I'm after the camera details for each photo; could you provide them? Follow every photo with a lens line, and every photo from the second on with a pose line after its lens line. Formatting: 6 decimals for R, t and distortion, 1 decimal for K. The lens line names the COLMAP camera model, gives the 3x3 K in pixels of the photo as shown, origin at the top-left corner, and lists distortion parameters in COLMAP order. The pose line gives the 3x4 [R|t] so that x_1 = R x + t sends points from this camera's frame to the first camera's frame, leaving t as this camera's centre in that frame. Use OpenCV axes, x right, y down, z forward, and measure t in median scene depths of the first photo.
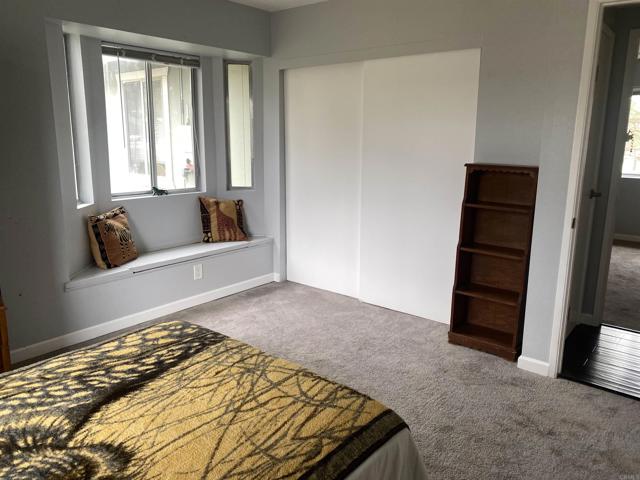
lens RADIAL K [[490.7, 0, 320.0], [0, 490.7, 240.0], [0, 0, 1]] dist [0.010993, -0.005938]
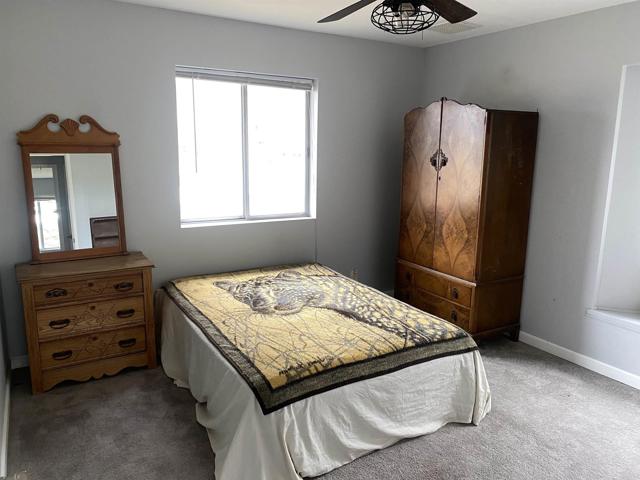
lens RADIAL K [[490.7, 0, 320.0], [0, 490.7, 240.0], [0, 0, 1]] dist [0.010993, -0.005938]
pose [[-0.356561, 0.166348, -0.919344, 1.098974], [-0.215335, 0.942895, 0.254126, -0.336386], [0.909118, 0.288578, -0.300379, 1.247216]]
